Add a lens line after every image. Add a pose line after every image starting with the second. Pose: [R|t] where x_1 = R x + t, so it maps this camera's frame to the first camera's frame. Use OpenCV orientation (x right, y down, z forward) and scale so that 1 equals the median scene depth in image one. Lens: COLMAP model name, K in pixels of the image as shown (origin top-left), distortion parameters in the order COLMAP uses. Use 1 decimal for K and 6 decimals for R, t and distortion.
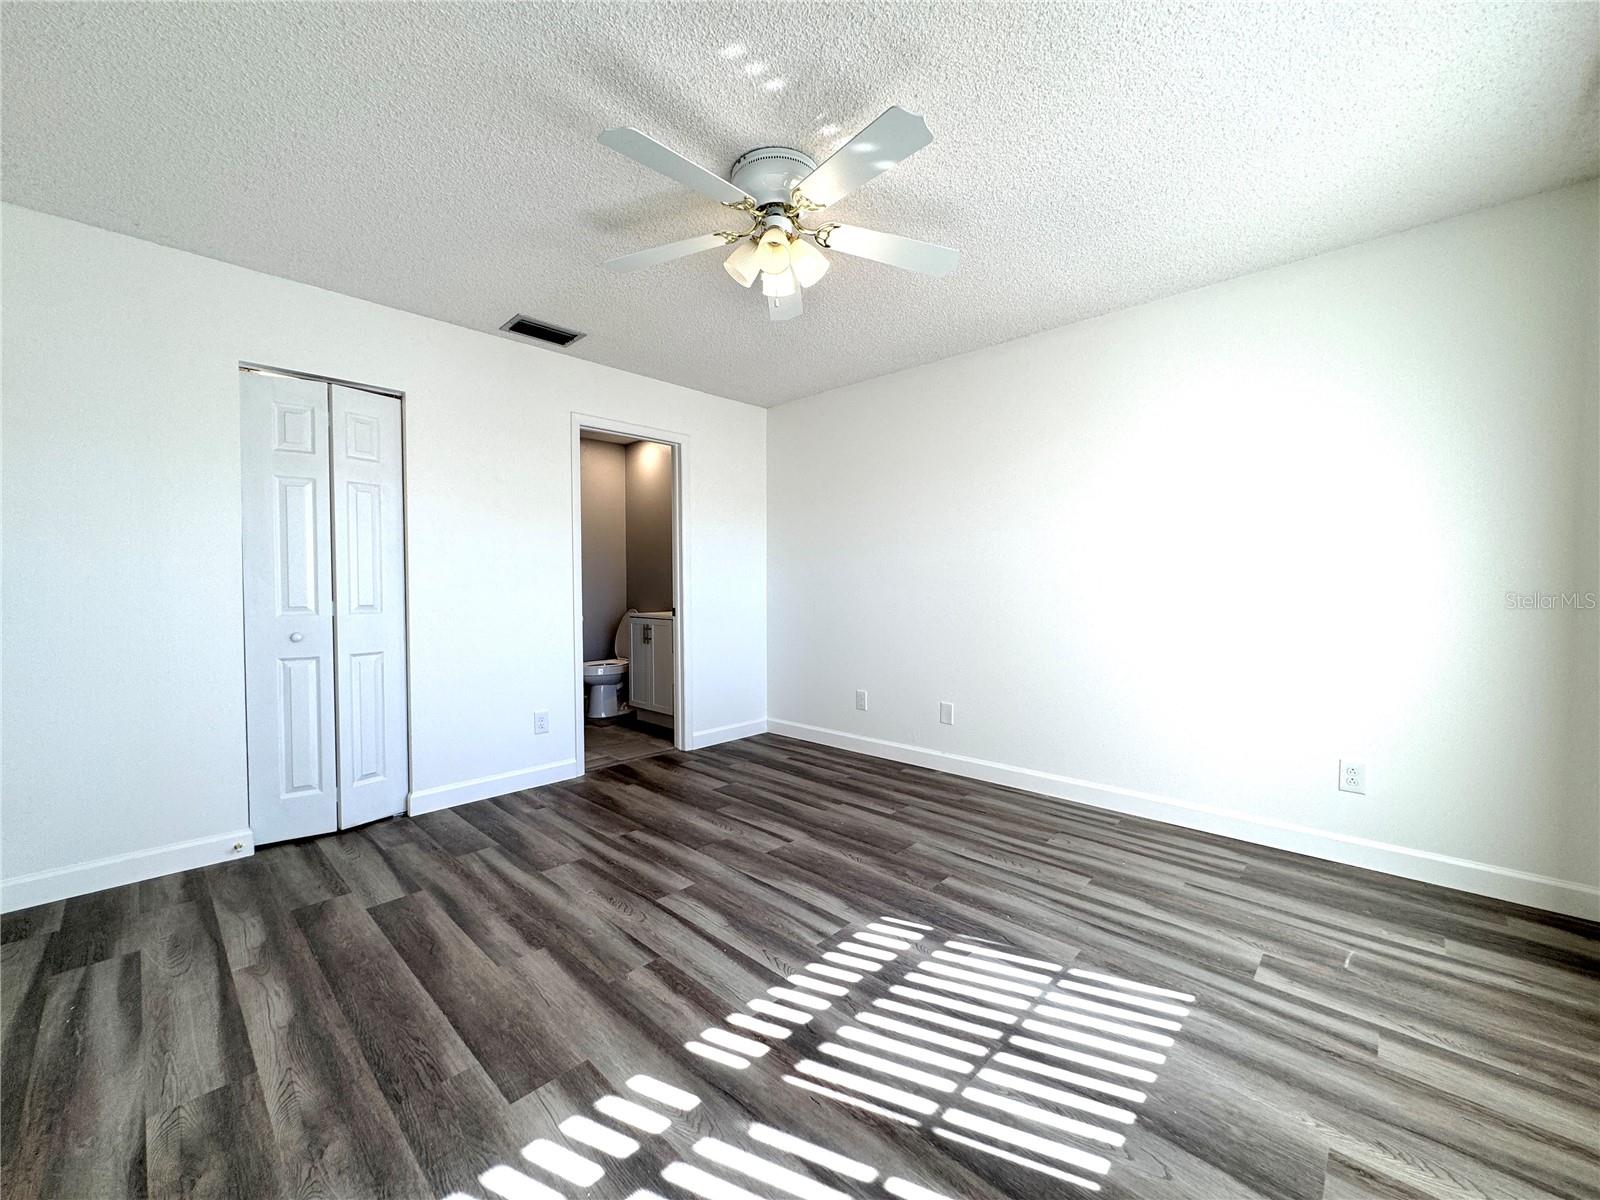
lens RADIAL K [[638.6, 0, 799.6], [0, 638.6, 601.1], [0, 0, 1]] dist [-0.002142, 0.000314]
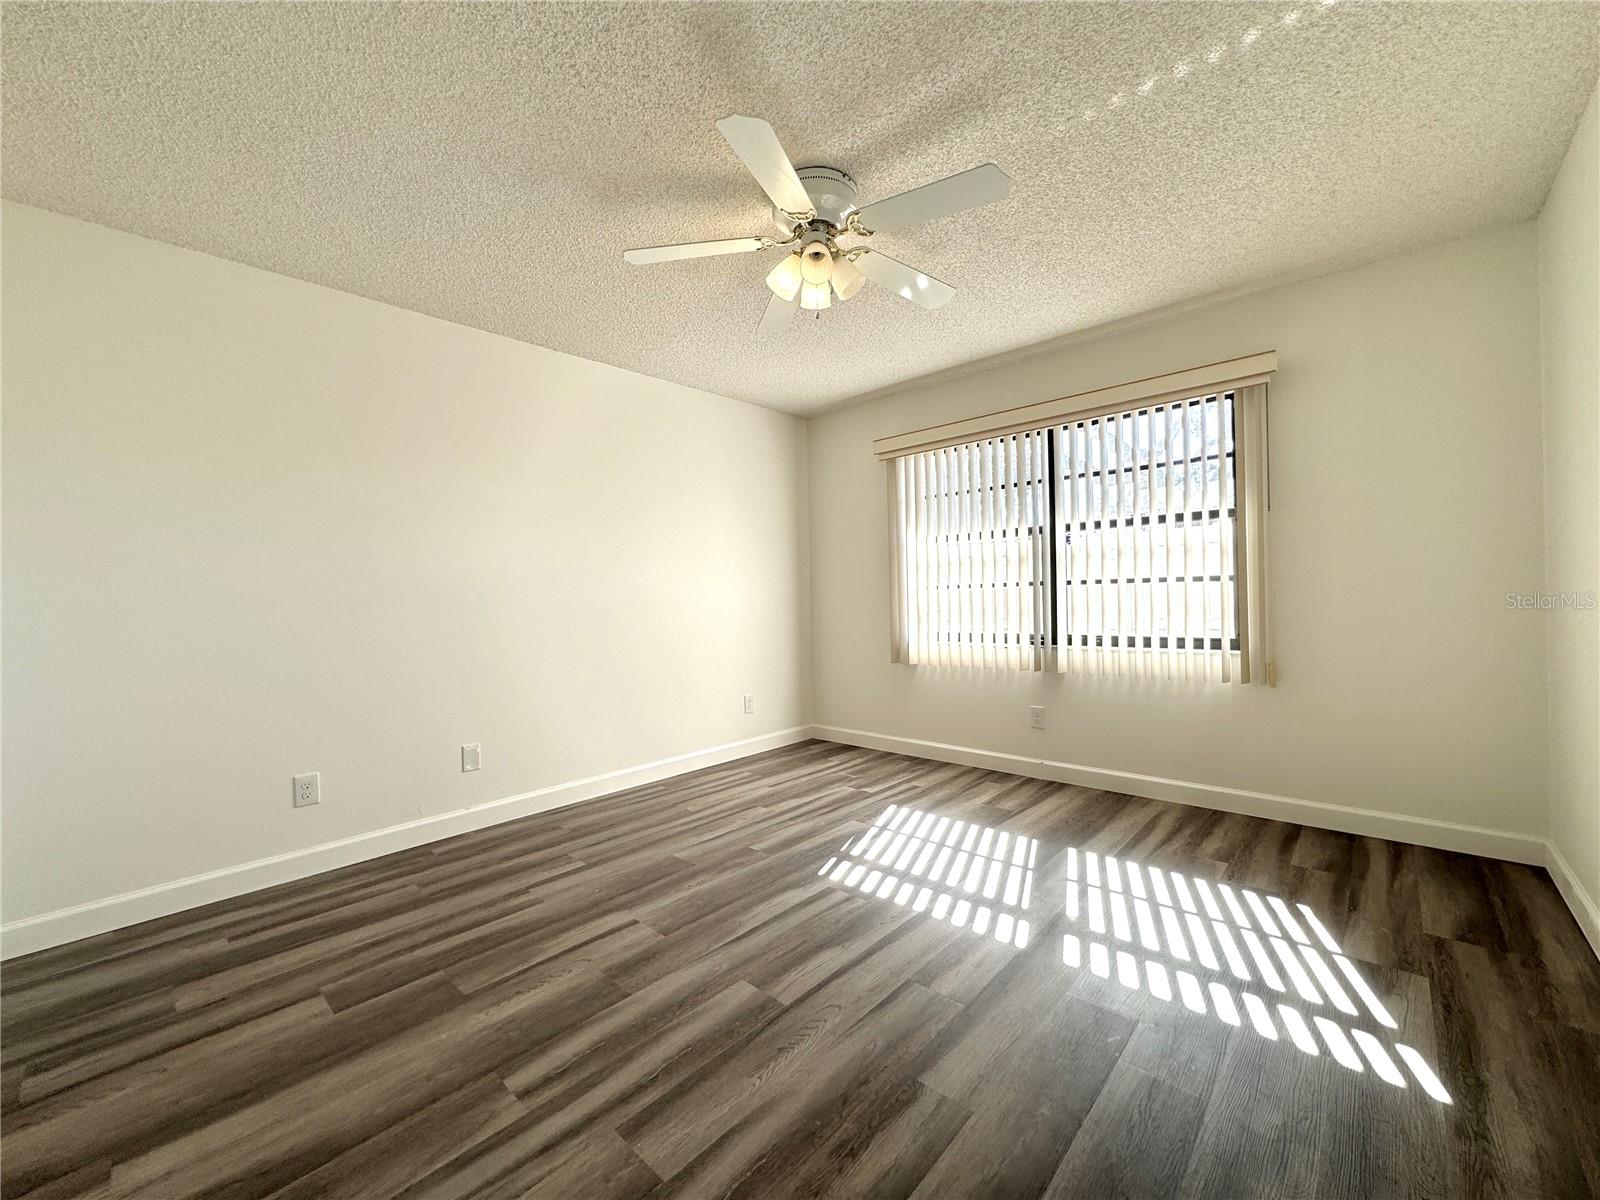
lens RADIAL K [[637.5, 0, 810.5], [0, 637.5, 602.9], [0, 0, 1]] dist [-0.001954, -0.000034]
pose [[-0.024354, -0.010715, 0.999646, -0.935753], [0.051911, 0.998580, 0.011968, -0.009612], [-0.998355, 0.052184, -0.023764, 0.934145]]
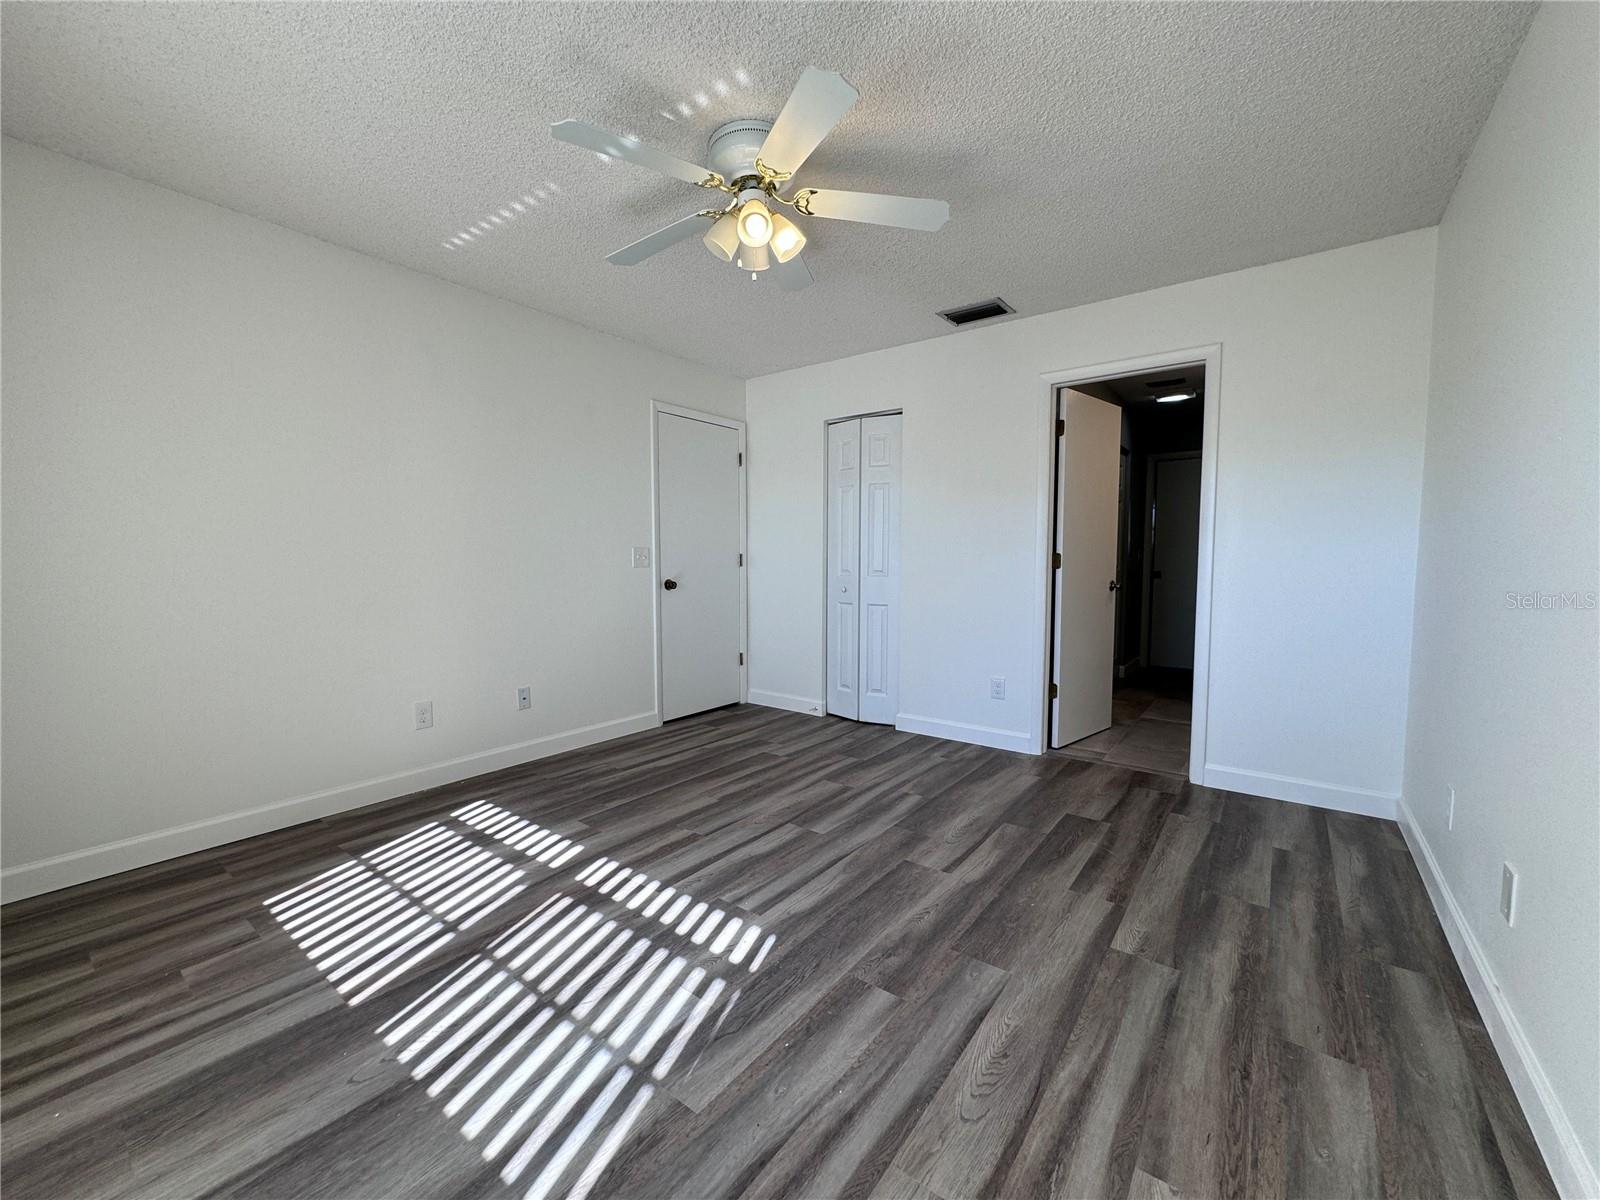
lens RADIAL K [[638.6, 0, 799.6], [0, 638.6, 601.1], [0, 0, 1]] dist [-0.002142, 0.000314]
pose [[0.102536, 0.070444, -0.992232, 0.891927], [-0.026481, 0.997329, 0.068069, -0.022012], [0.994377, 0.019296, 0.104128, 0.859012]]
